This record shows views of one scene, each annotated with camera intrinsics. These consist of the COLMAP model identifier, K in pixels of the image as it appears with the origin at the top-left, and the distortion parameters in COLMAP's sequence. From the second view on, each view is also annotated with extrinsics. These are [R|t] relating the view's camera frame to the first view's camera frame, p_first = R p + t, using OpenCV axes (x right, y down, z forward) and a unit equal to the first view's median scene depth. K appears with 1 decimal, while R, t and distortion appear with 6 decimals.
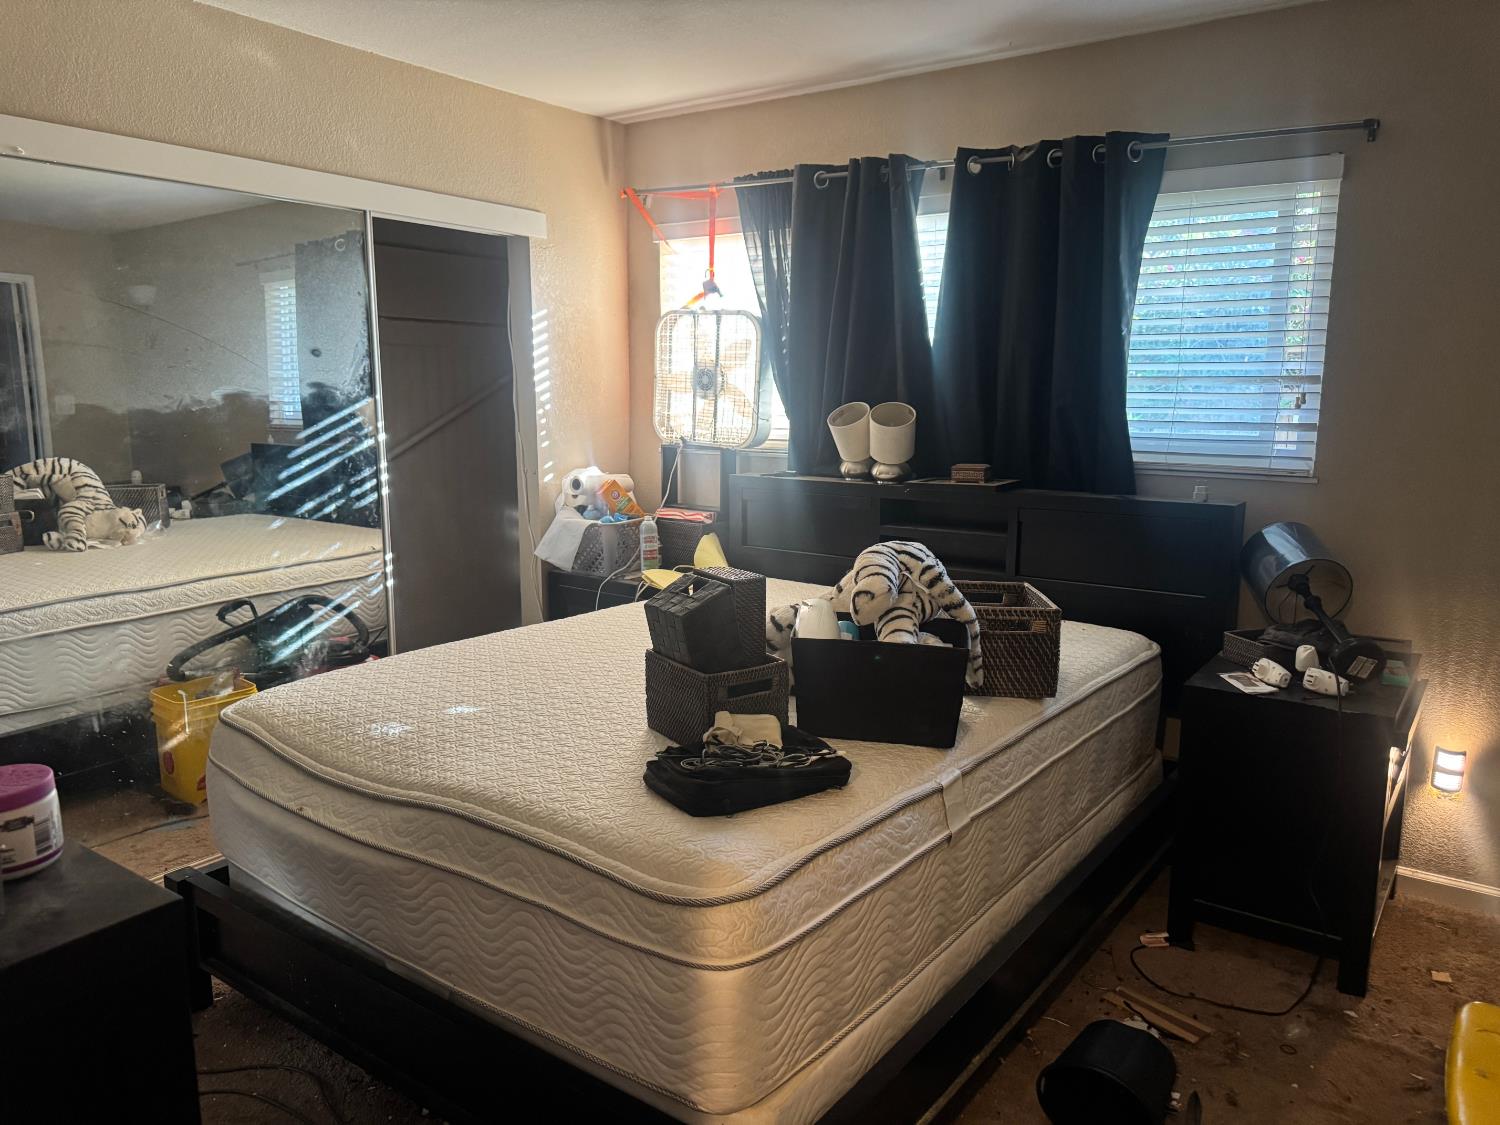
lens RADIAL K [[1042.4, 0, 750.0], [0, 1042.4, 562.5], [0, 0, 1]] dist [0.045247, -0.053662]
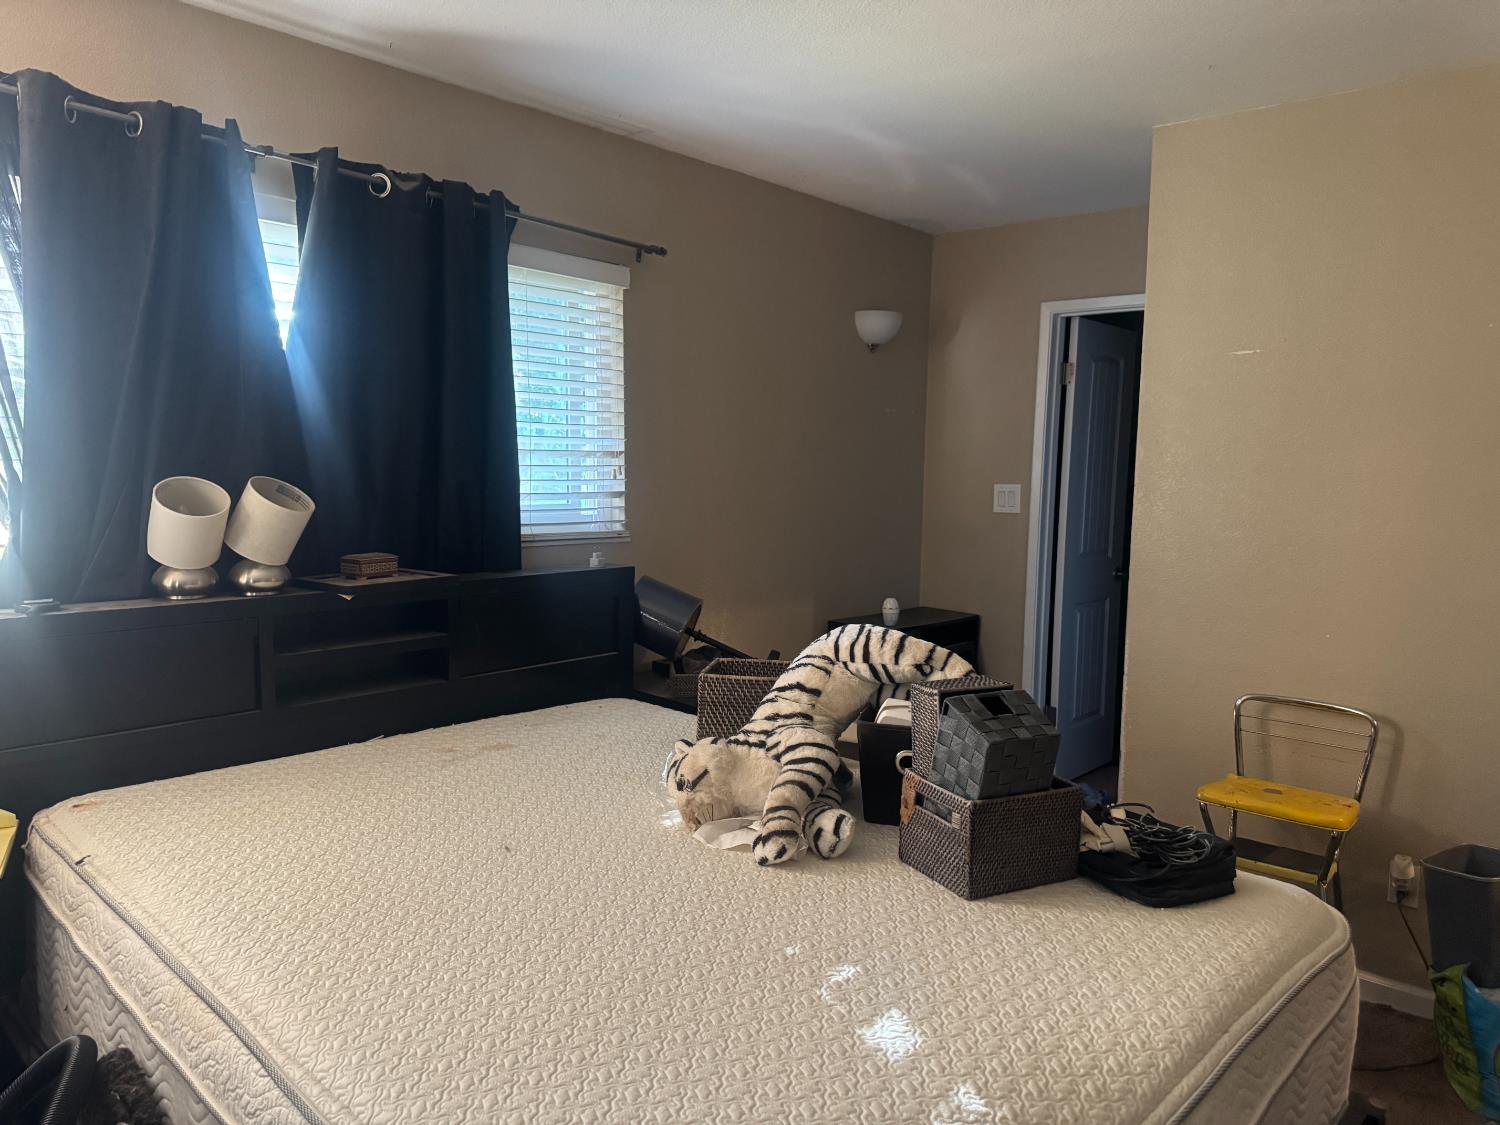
lens RADIAL K [[1042.4, 0, 750.0], [0, 1042.4, 562.5], [0, 0, 1]] dist [0.045247, -0.053662]
pose [[0.151410, -0.094245, 0.983968, -0.551874], [0.154362, 0.985486, 0.070637, -0.106308], [-0.976344, 0.141192, 0.163761, 0.635489]]
